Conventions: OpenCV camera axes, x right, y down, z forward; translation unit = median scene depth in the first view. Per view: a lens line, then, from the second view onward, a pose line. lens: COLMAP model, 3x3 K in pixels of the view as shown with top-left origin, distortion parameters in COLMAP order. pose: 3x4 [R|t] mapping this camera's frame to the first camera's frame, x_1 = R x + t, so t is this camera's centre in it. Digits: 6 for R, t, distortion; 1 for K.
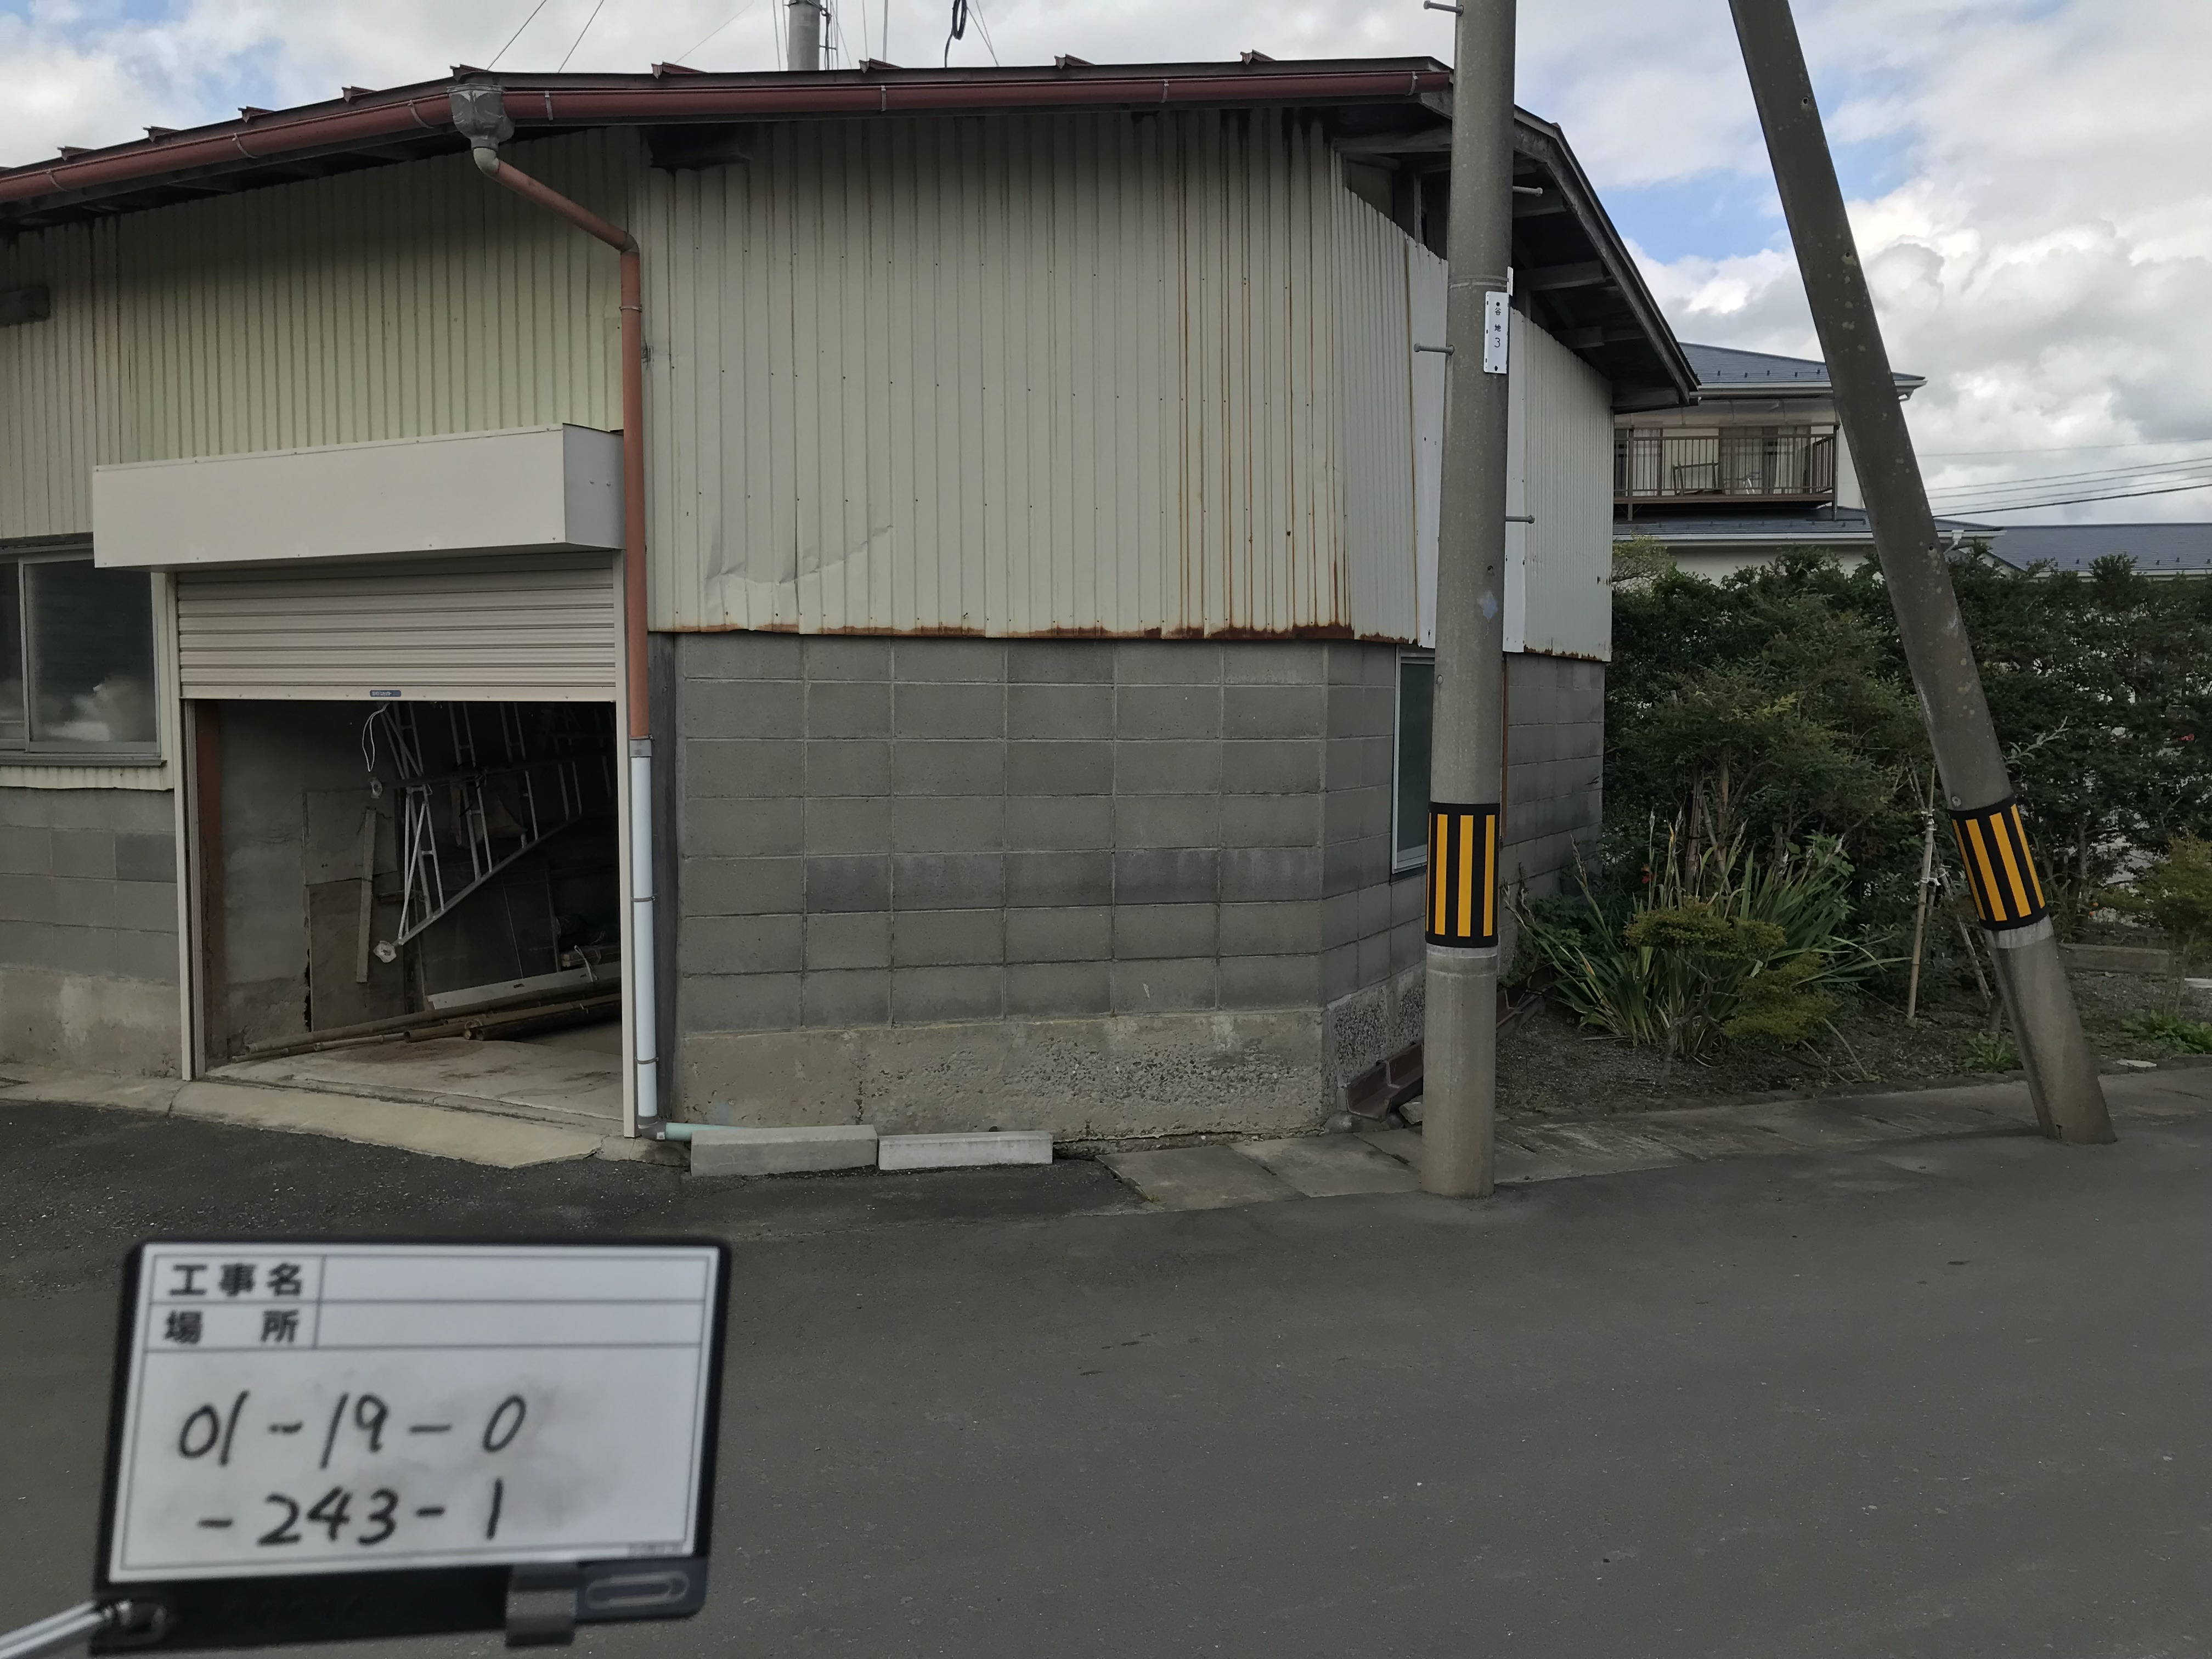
lens RADIAL K [[1816.4, 0, 1100.3], [0, 1816.4, 821.6], [0, 0, 1]] dist [0.036181, -0.017875]
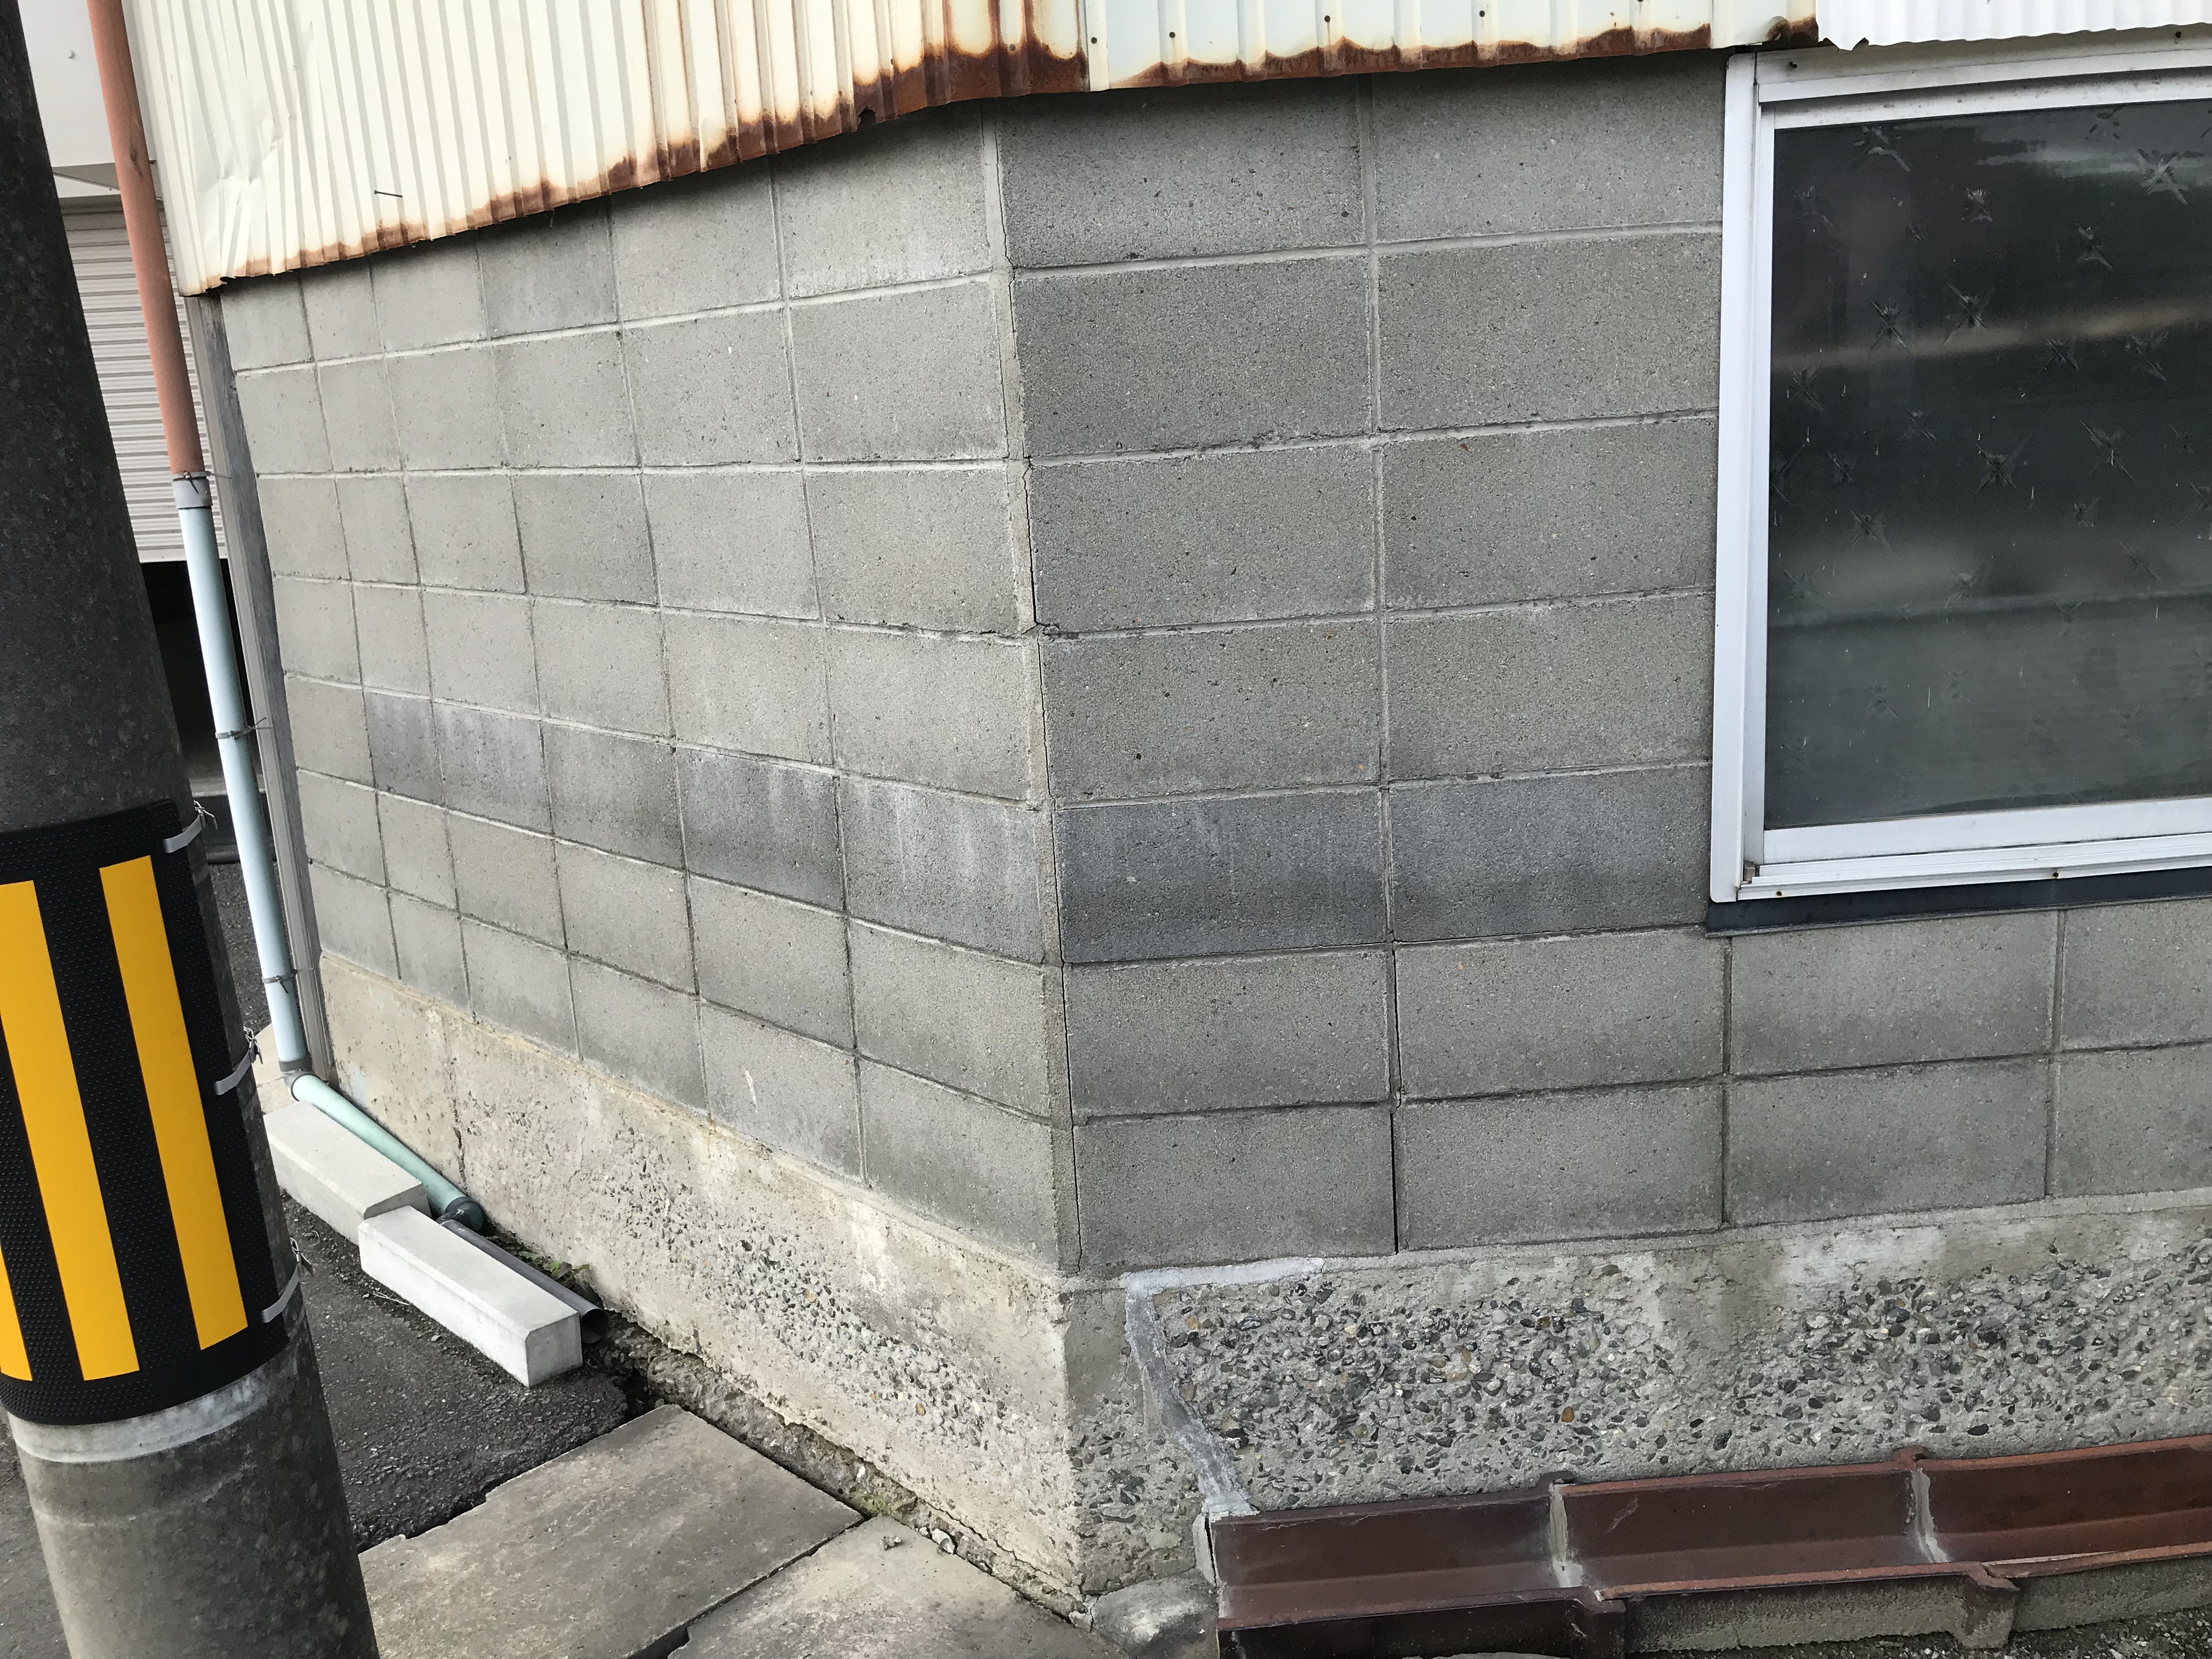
lens RADIAL K [[1816.4, 0, 1103.6], [0, 1816.4, 816.8], [0, 0, 1]] dist [0.036181, -0.017875]
pose [[0.481735, 0.167898, -0.860082, 0.406484], [0.006133, 0.980804, 0.194900, -0.047020], [0.876295, -0.099165, 0.471458, 0.874345]]
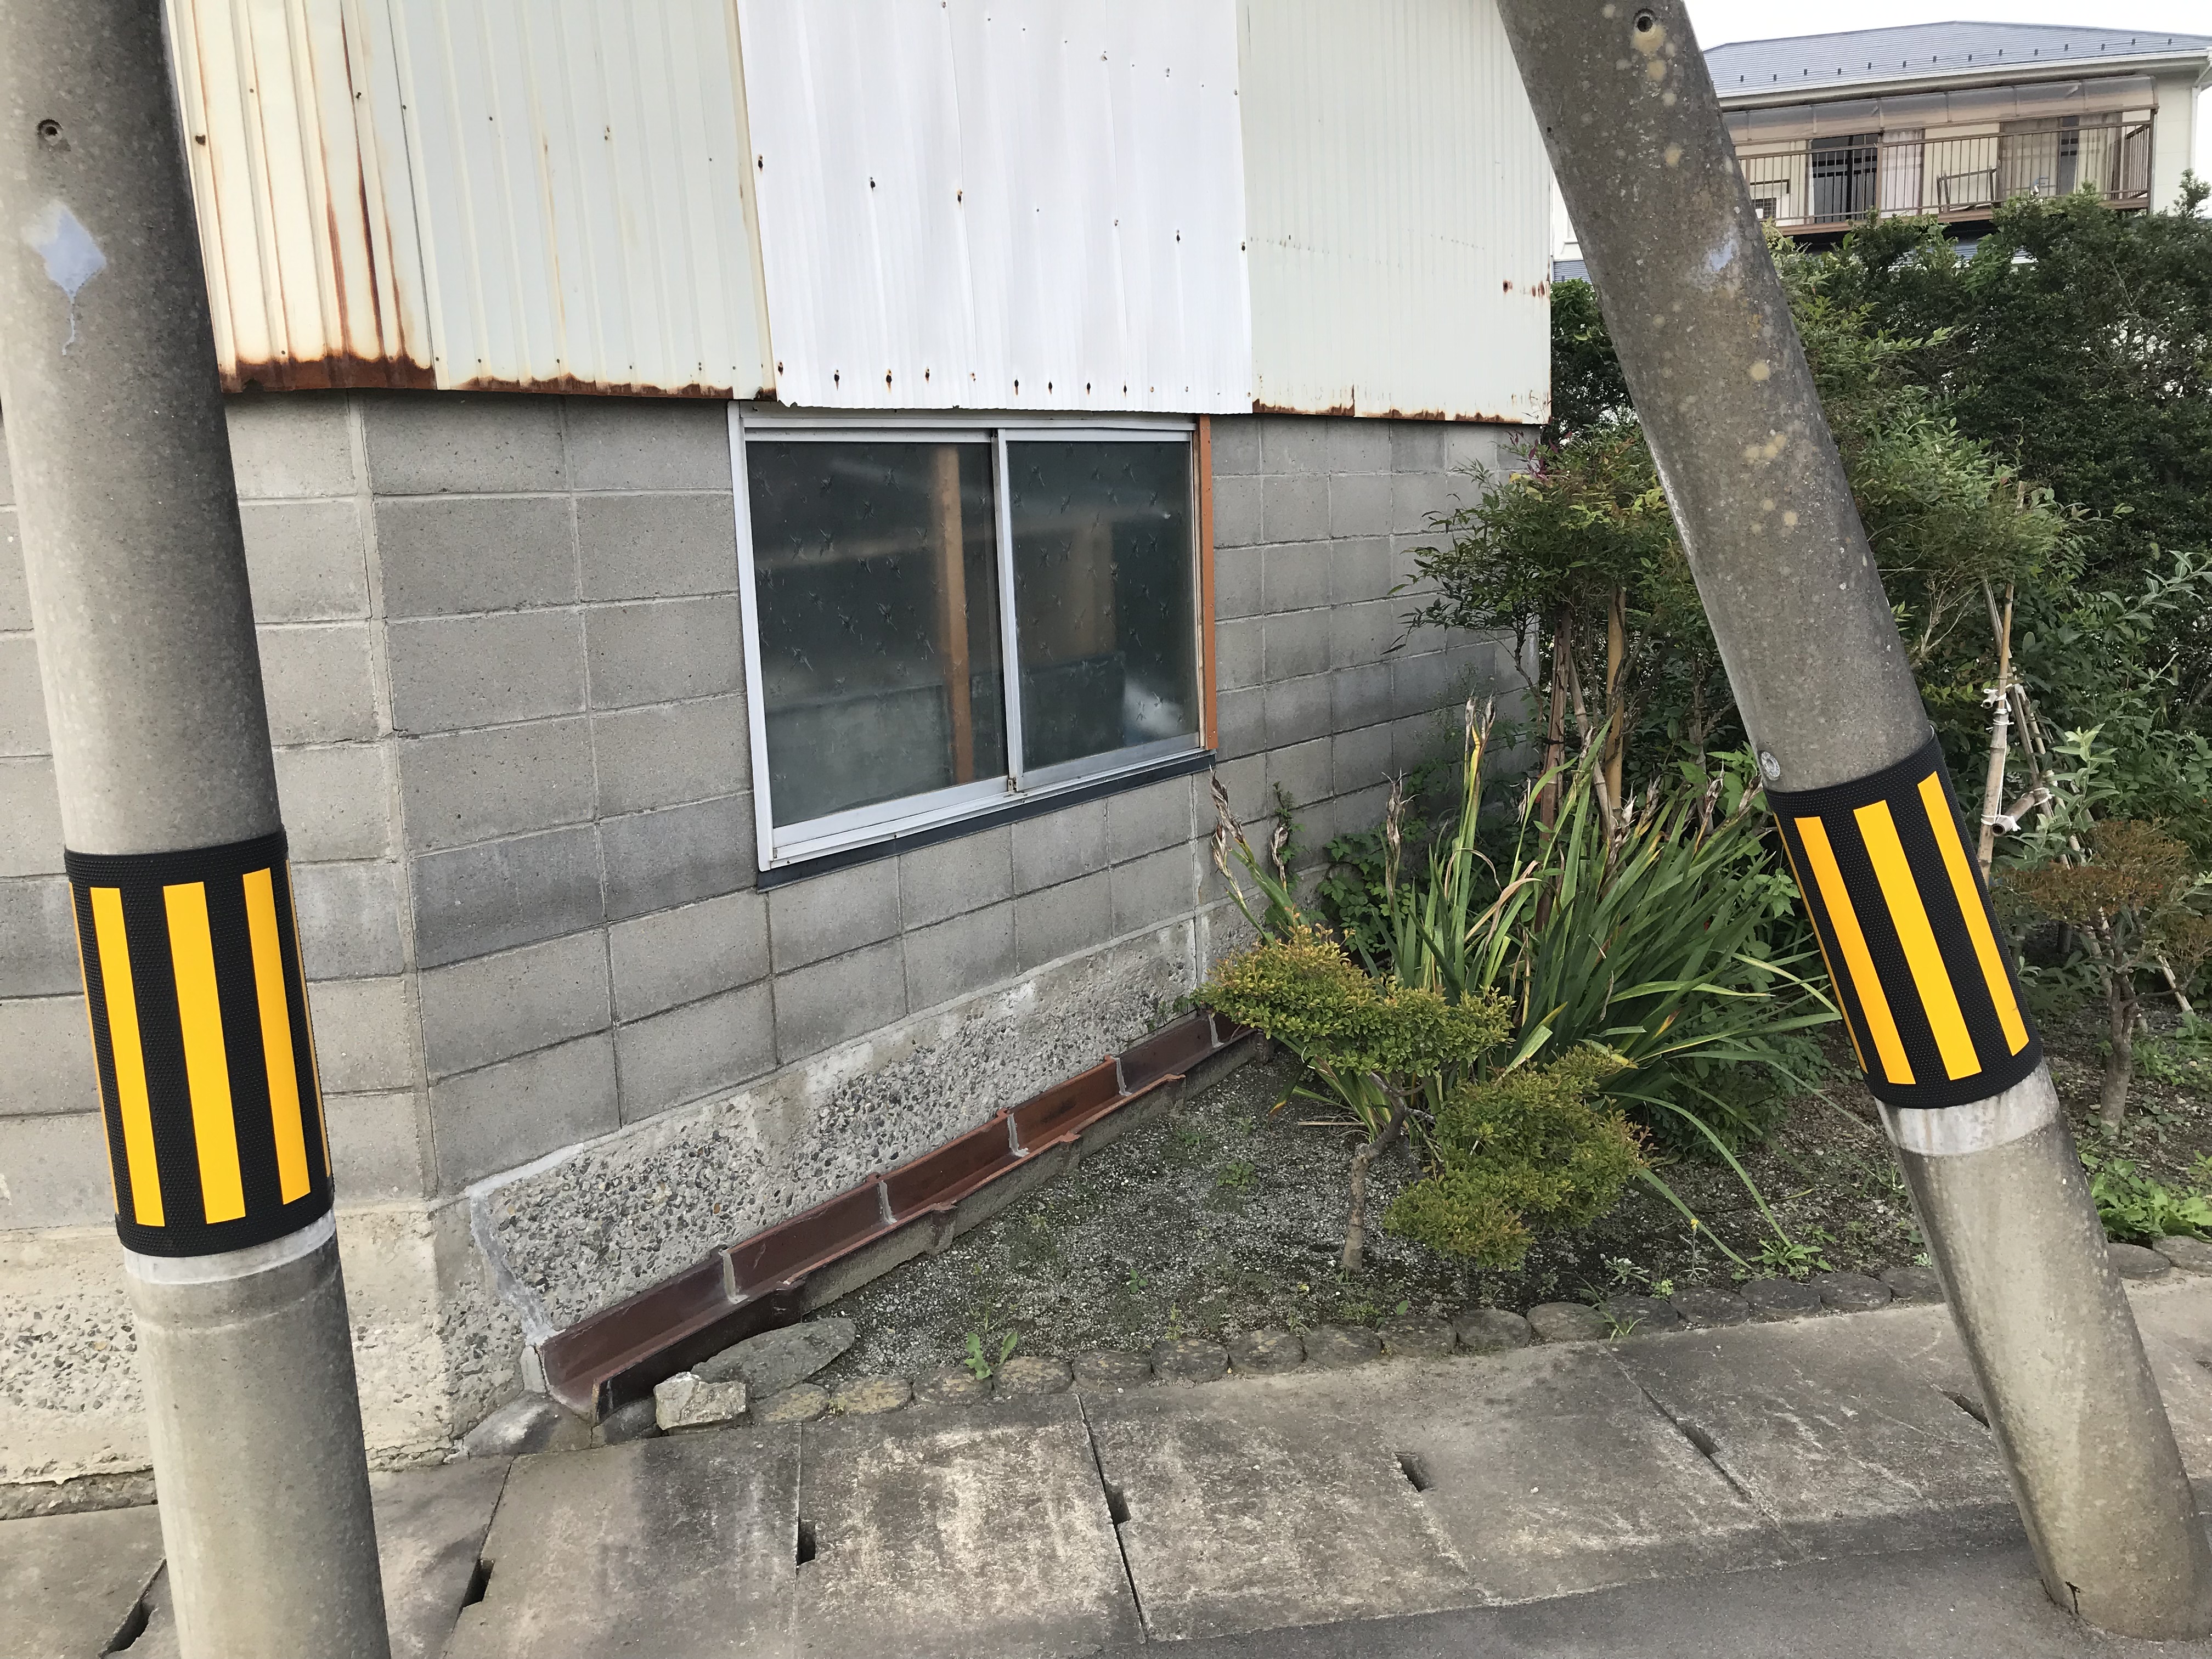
lens RADIAL K [[1816.4, 0, 1103.3], [0, 1816.4, 813.8], [0, 0, 1]] dist [0.036181, -0.017875]
pose [[0.987824, -0.011084, -0.155181, 0.372563], [0.027385, 0.994272, 0.103310, -0.040506], [0.153147, -0.106302, 0.982469, 0.589544]]
